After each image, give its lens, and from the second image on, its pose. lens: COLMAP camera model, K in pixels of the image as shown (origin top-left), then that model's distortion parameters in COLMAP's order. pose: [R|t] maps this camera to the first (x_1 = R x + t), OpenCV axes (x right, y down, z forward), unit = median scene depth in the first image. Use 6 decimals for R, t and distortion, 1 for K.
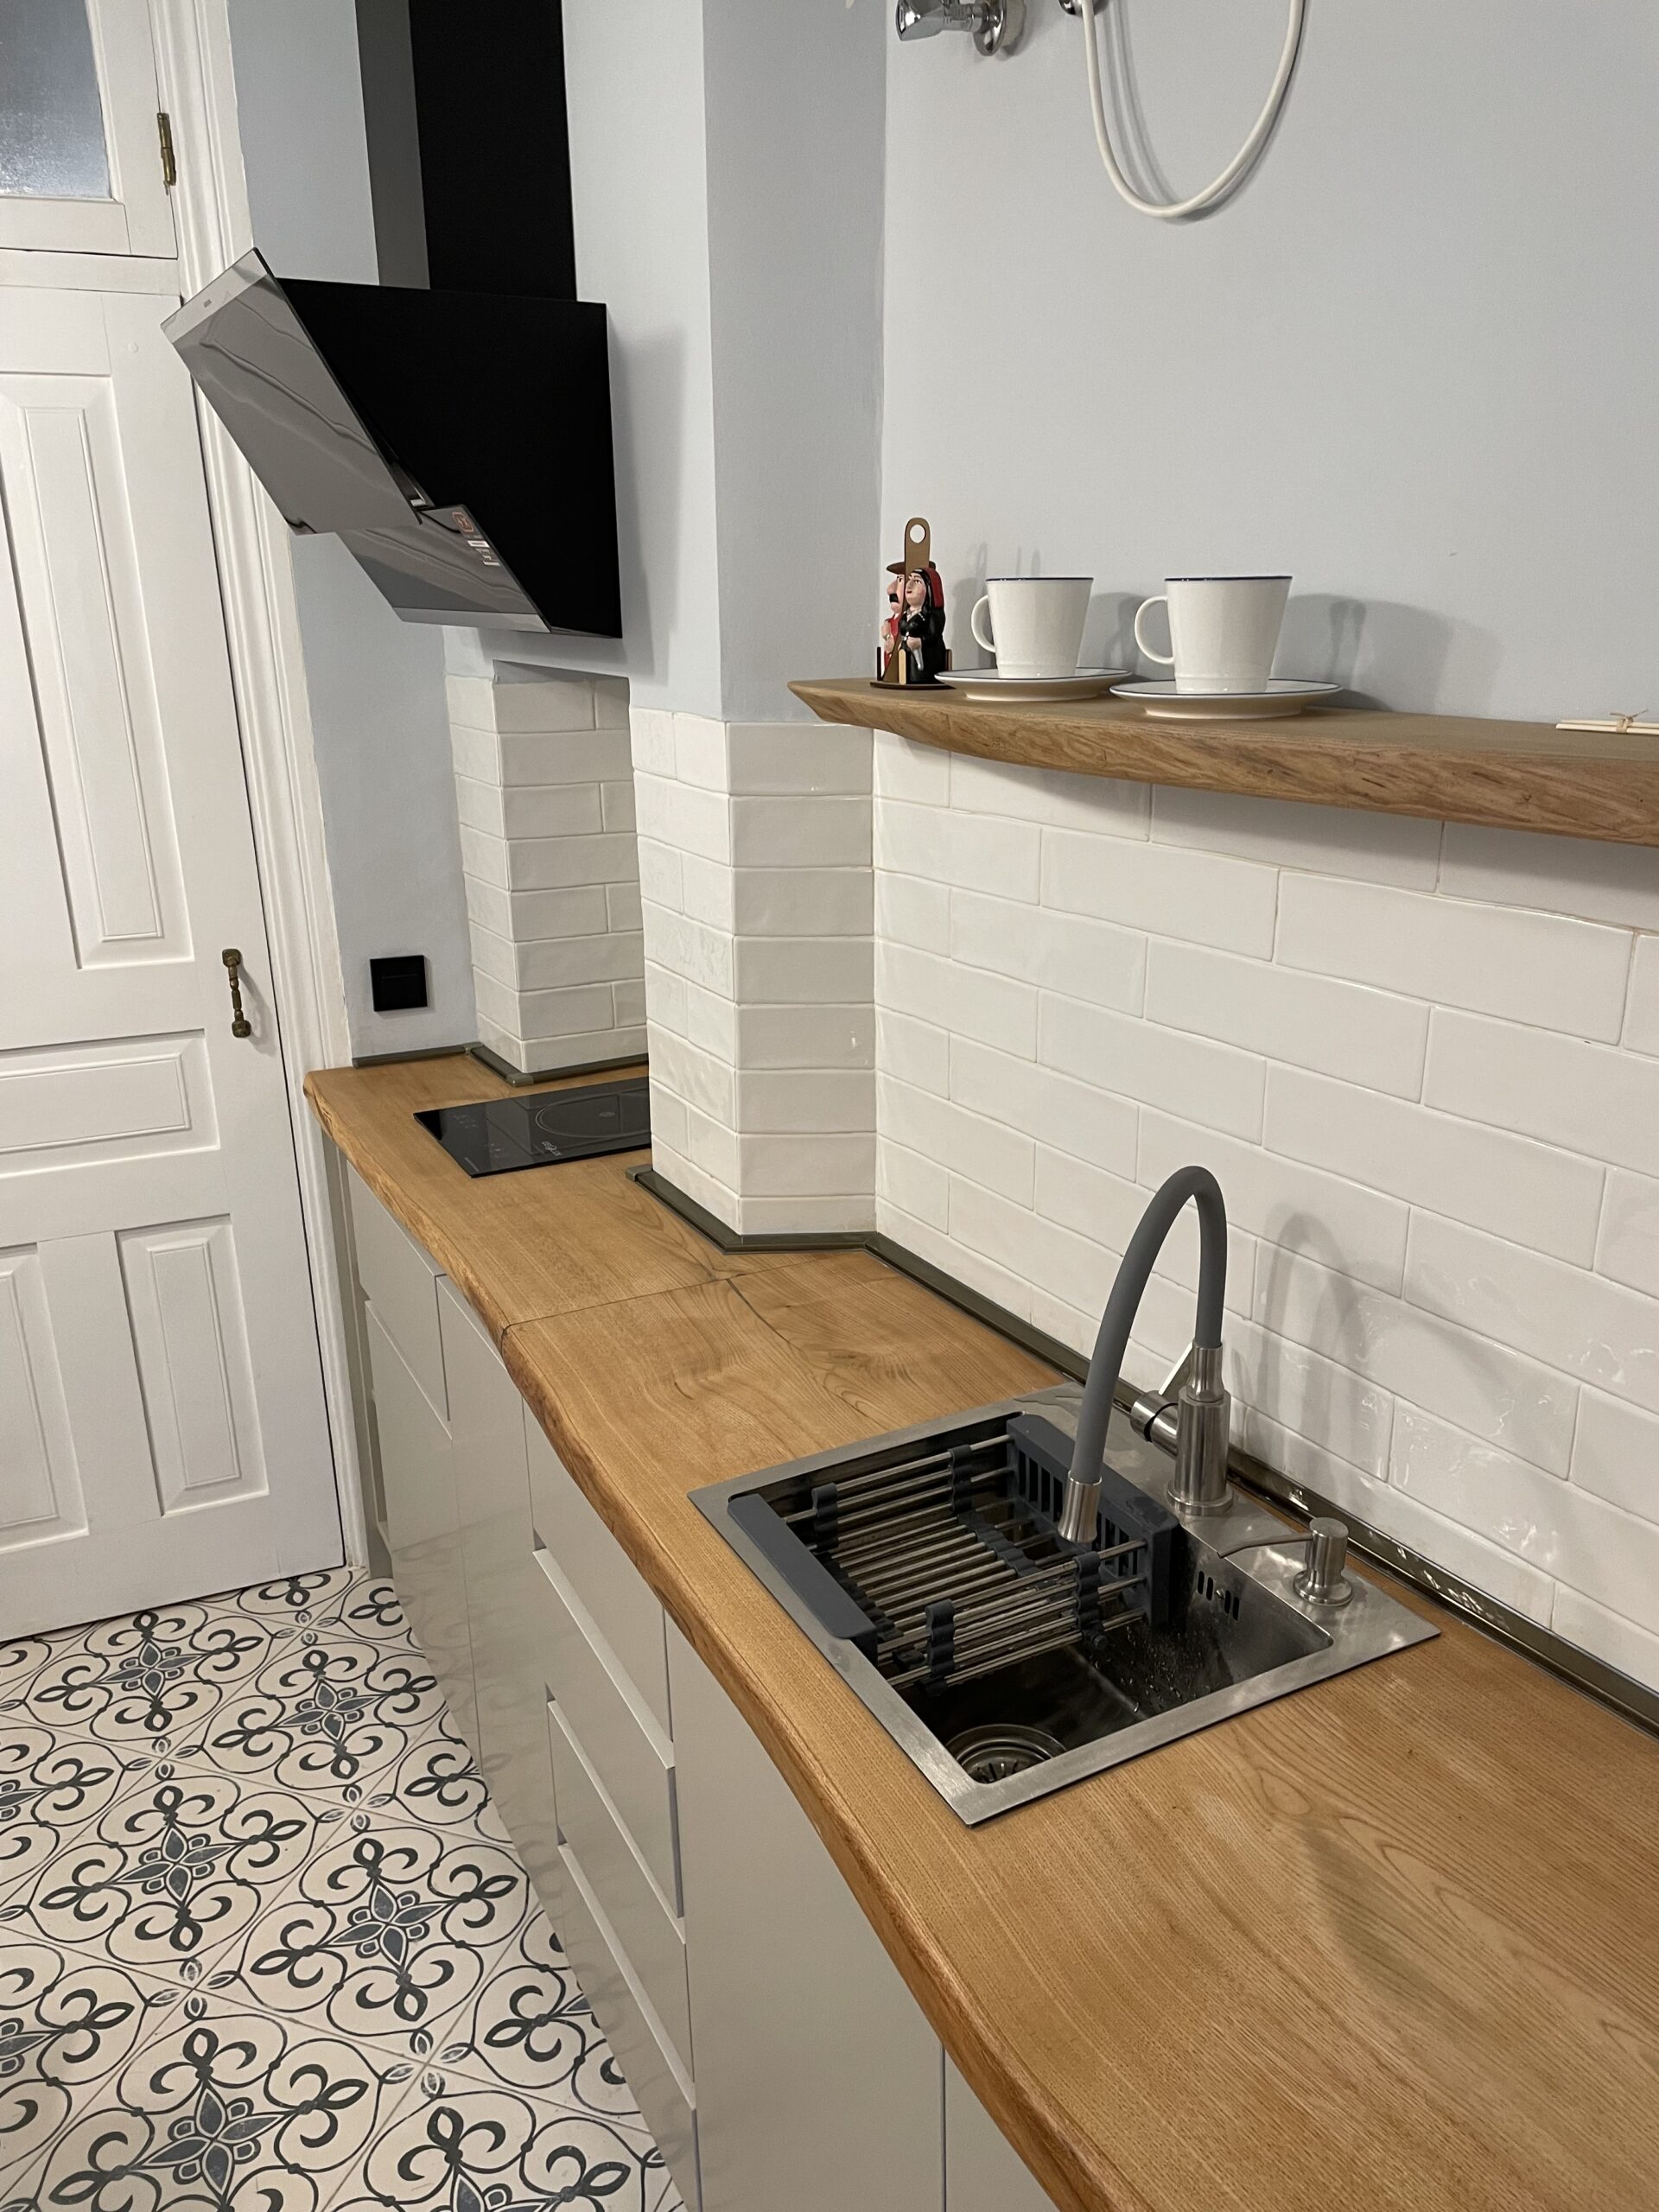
lens RADIAL K [[1672.1, 0, 848.4], [0, 1672.1, 1109.3], [0, 0, 1]] dist [0.087894, -0.107670]
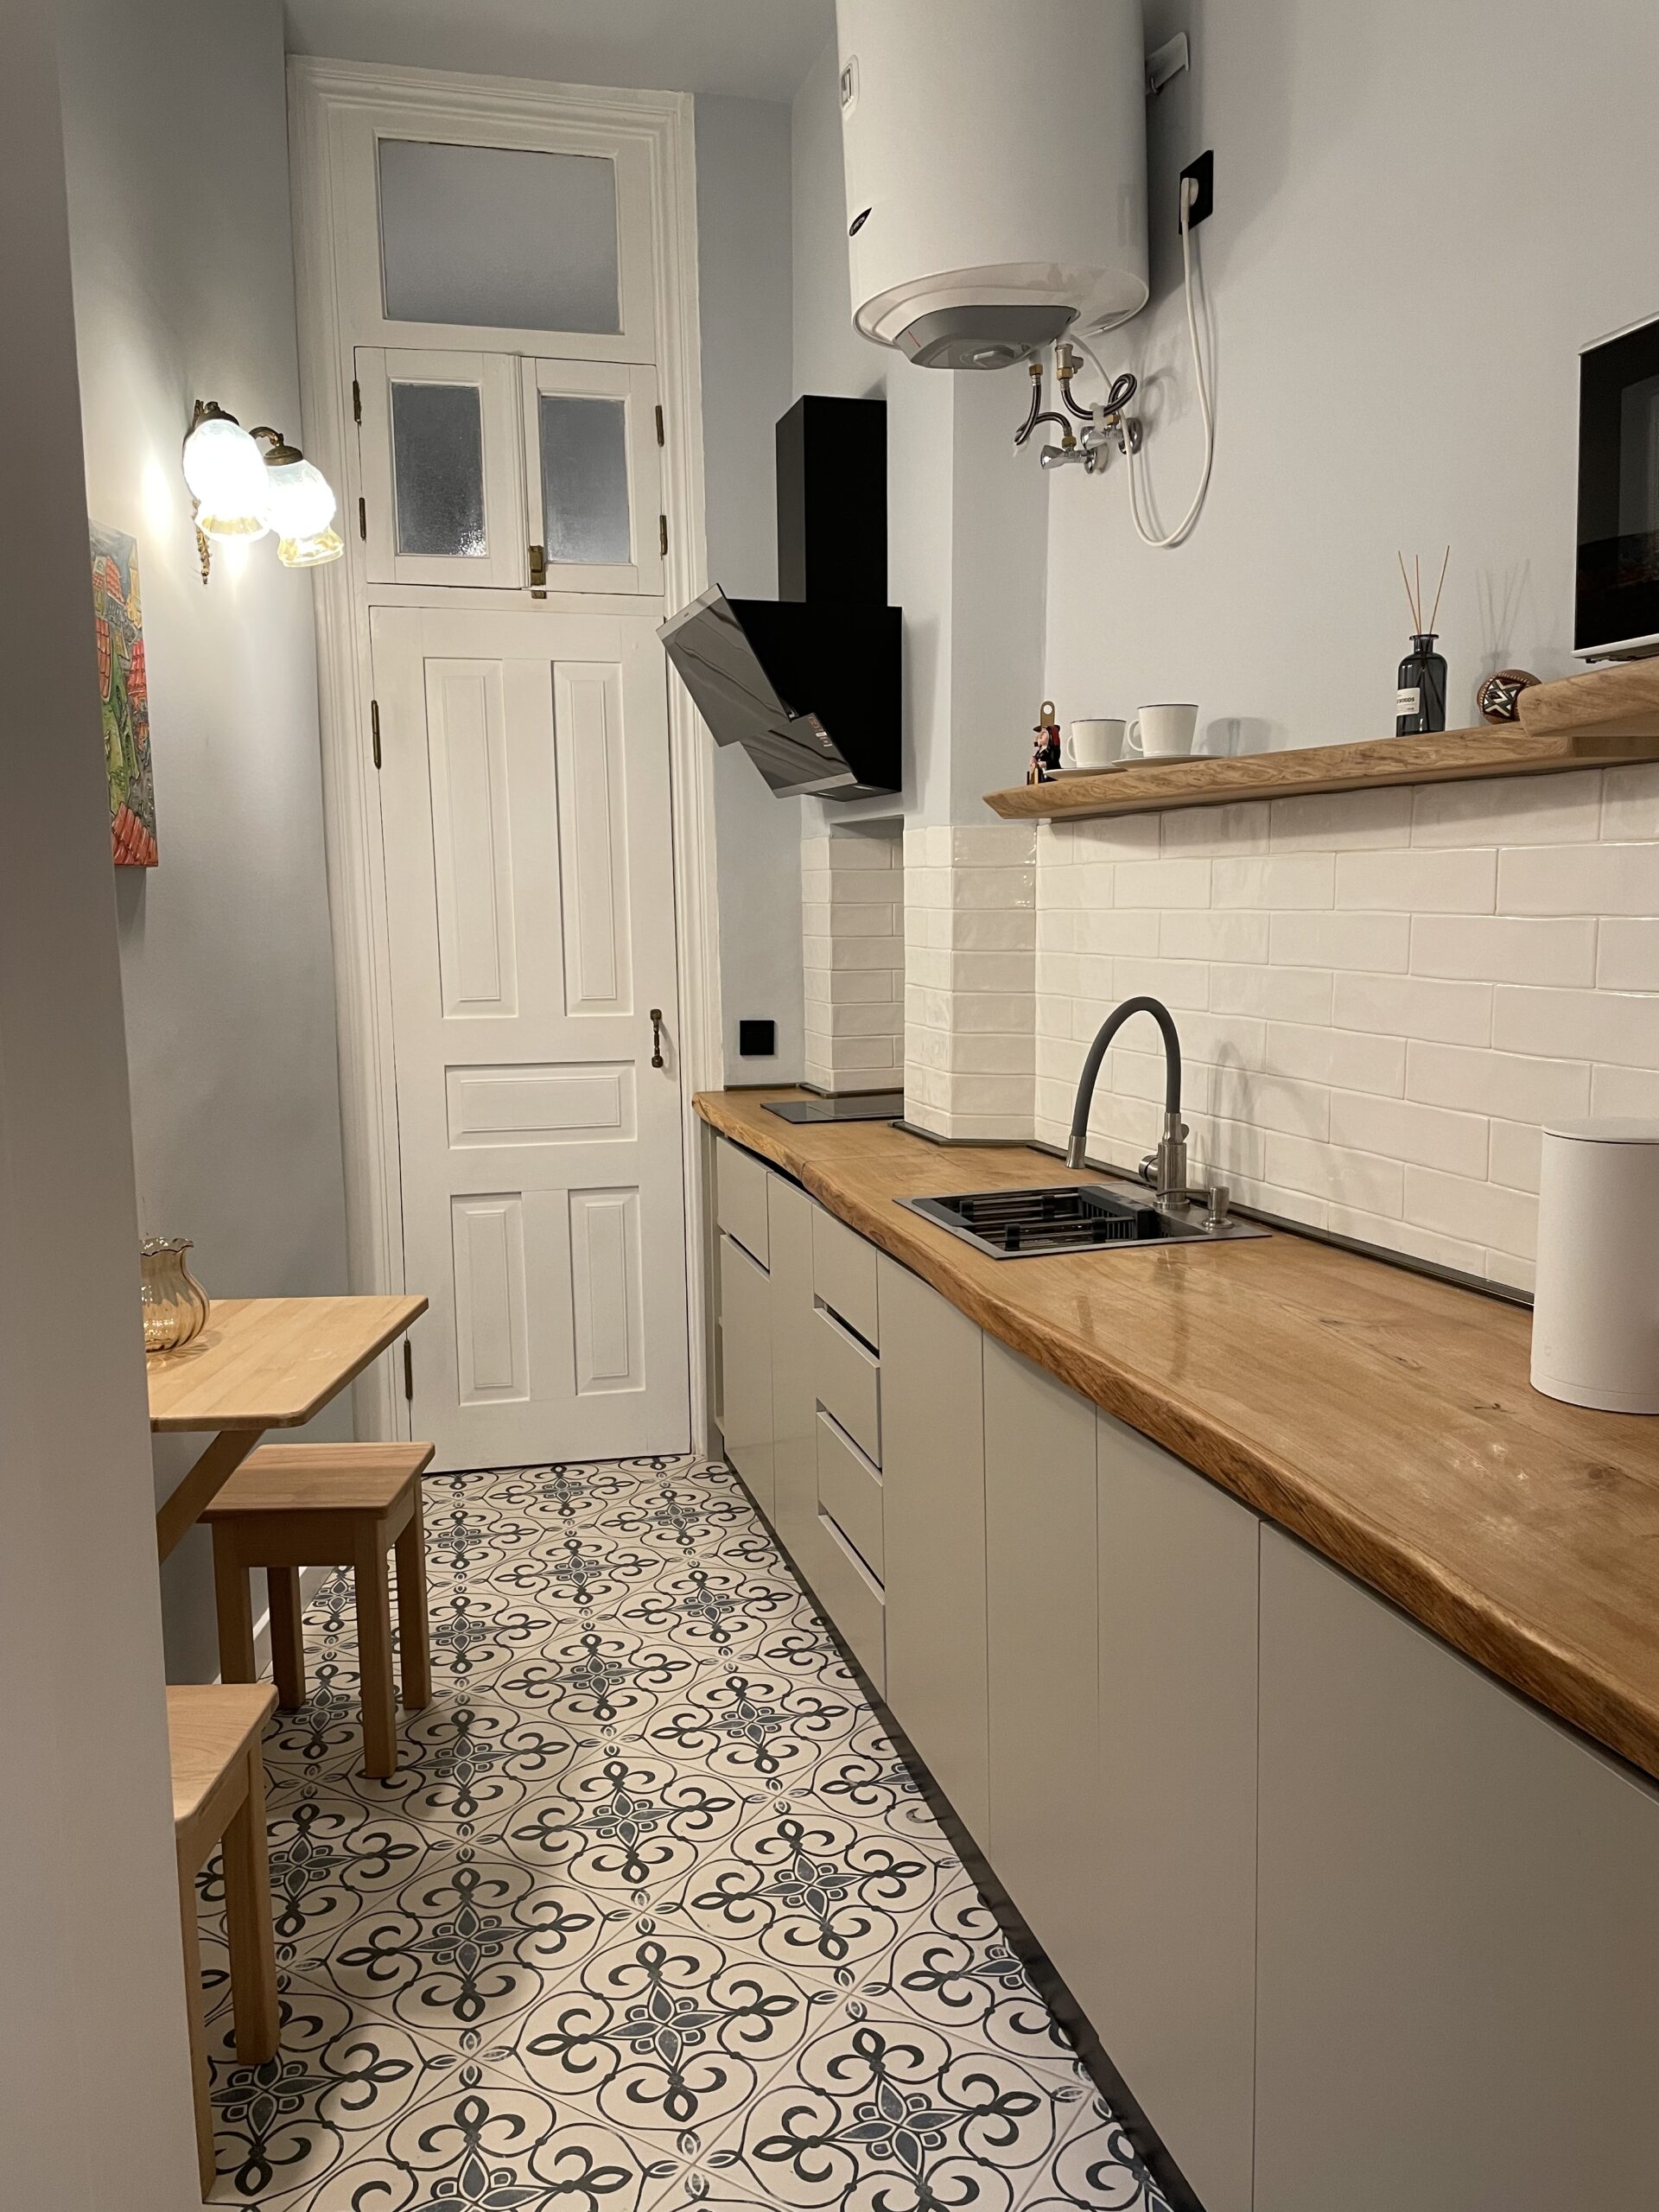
lens RADIAL K [[1672.1, 0, 836.0], [0, 1672.1, 1099.8], [0, 0, 1]] dist [0.087894, -0.107670]
pose [[0.977265, 0.027696, -0.210205, 0.134223], [-0.064771, 0.983034, -0.171606, 0.259990], [0.201886, 0.181319, 0.962479, -0.471774]]
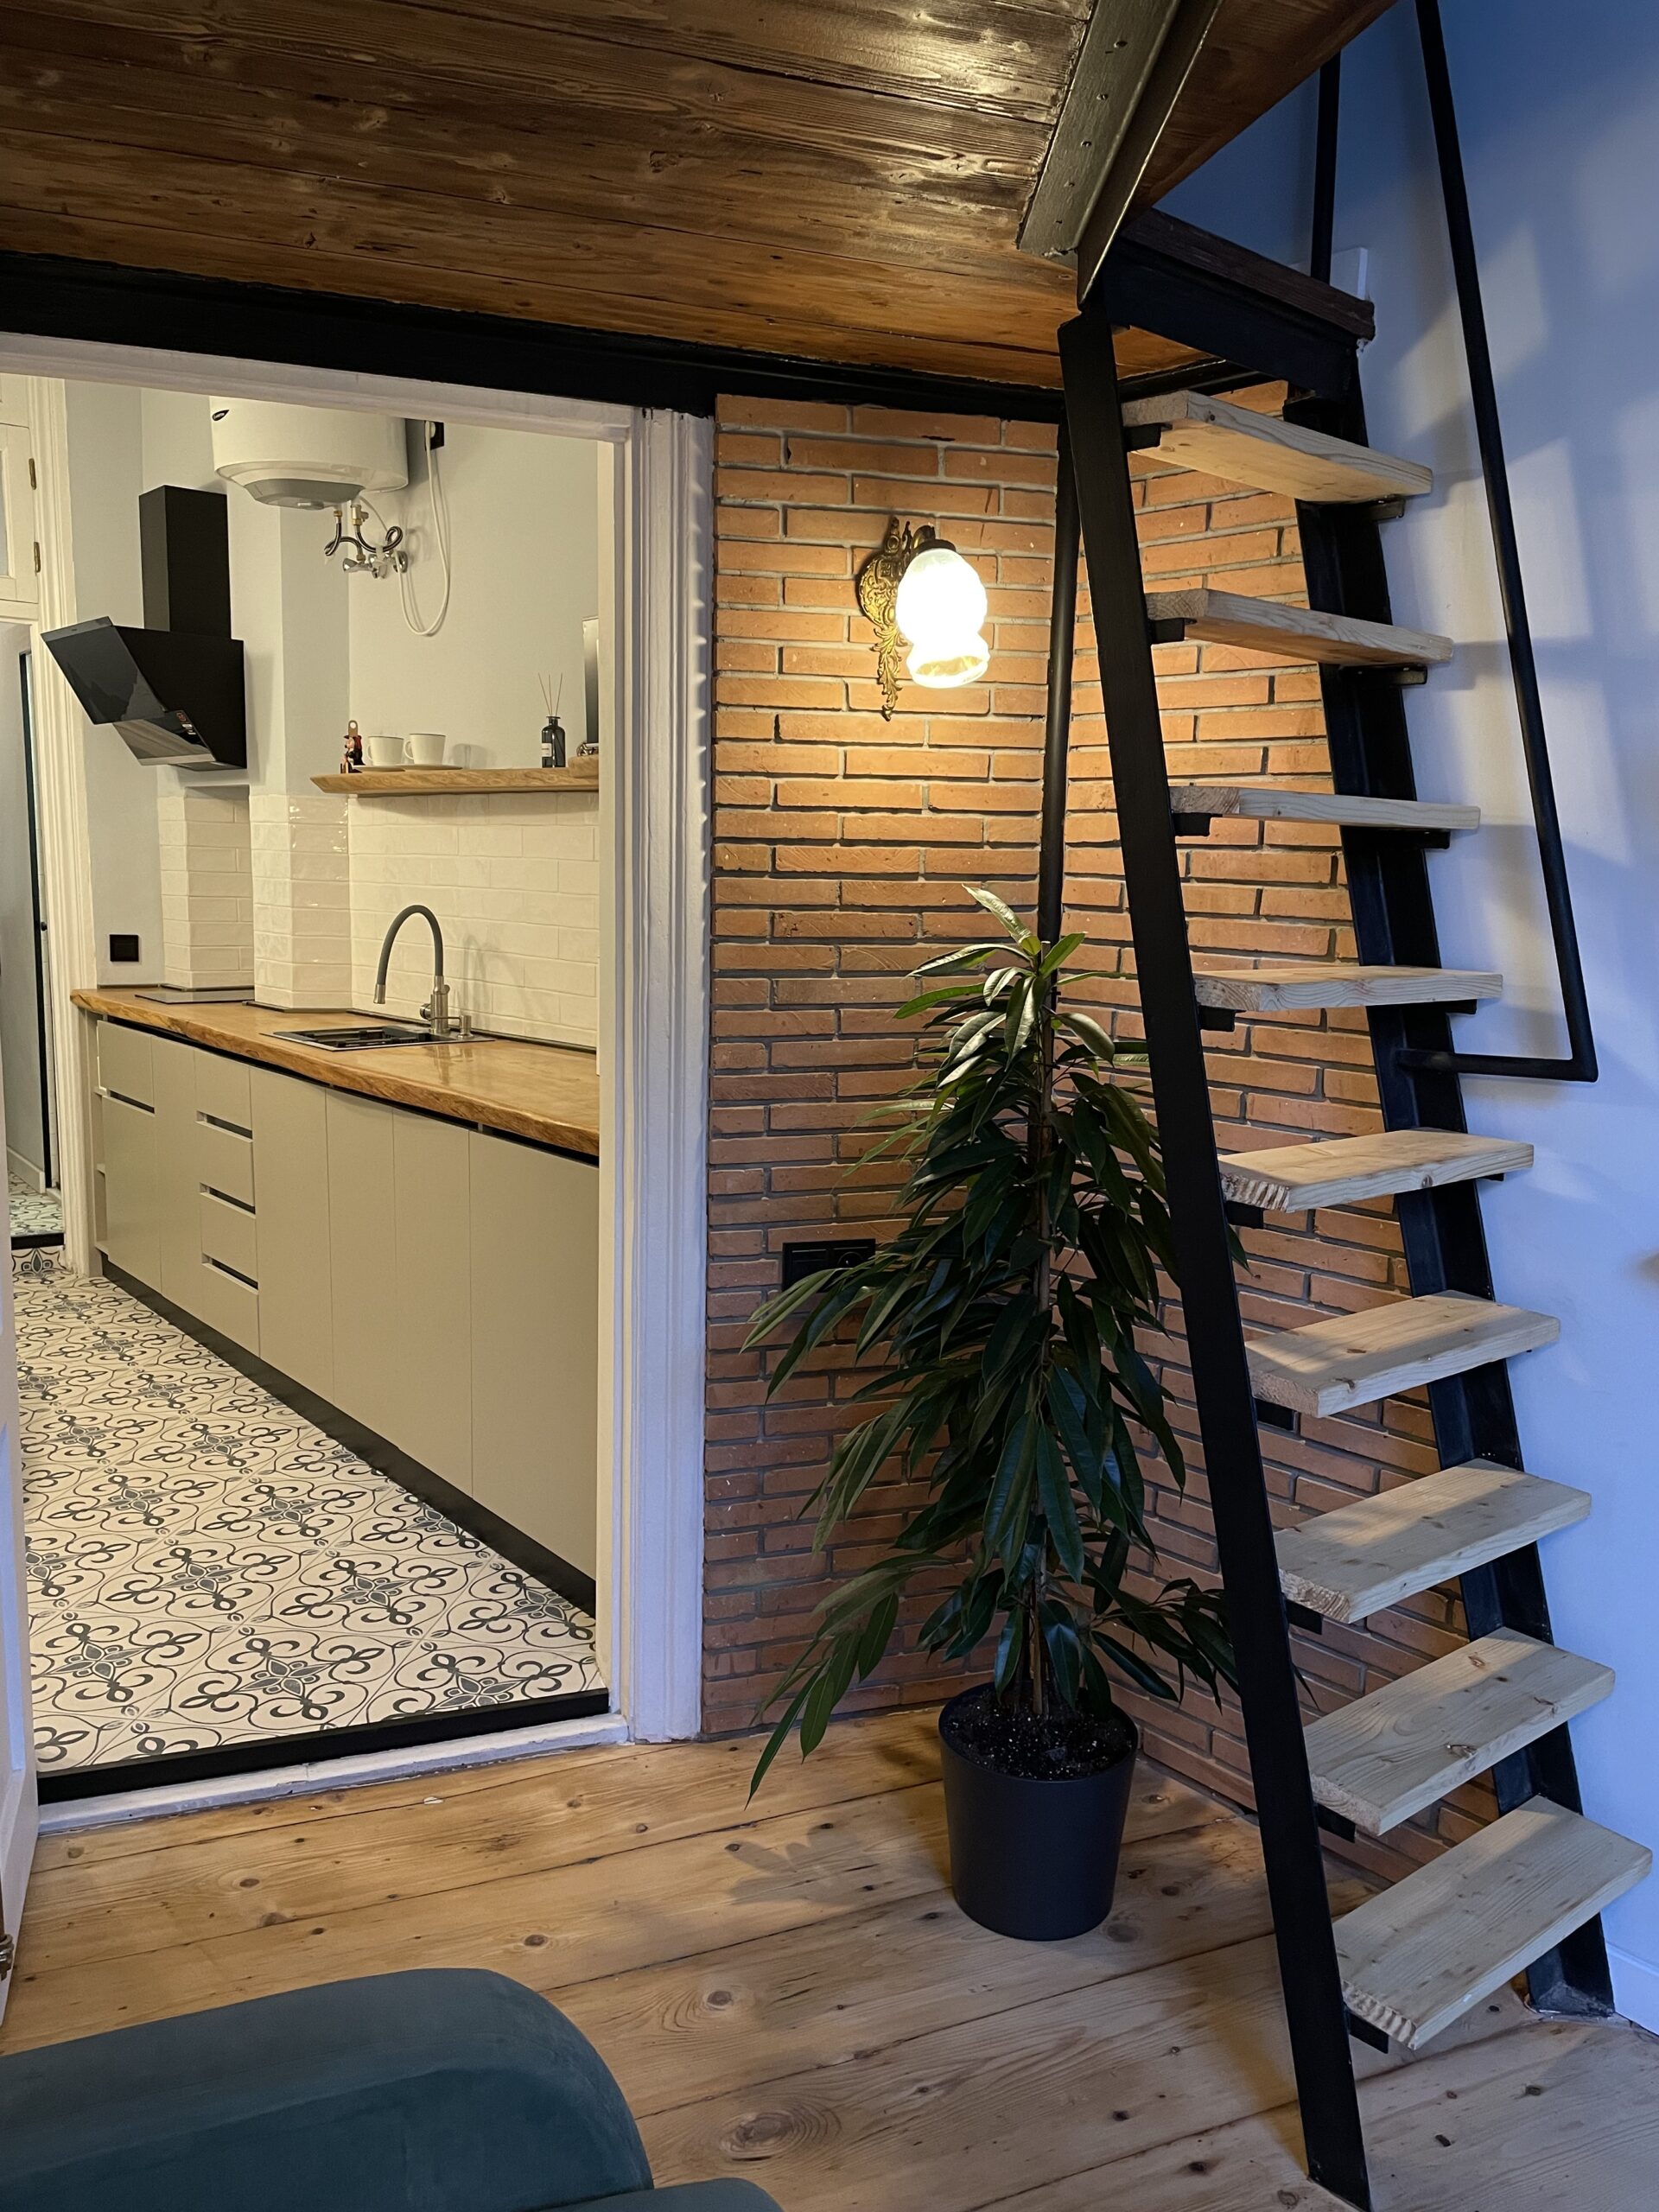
lens RADIAL K [[1672.1, 0, 862.8], [0, 1672.1, 1105.7], [0, 0, 1]] dist [0.087894, -0.107670]
pose [[0.978609, 0.007138, 0.205606, 0.192349], [0.026563, 0.986649, -0.160682, 0.500550], [-0.204008, 0.162707, 0.965353, -1.182912]]
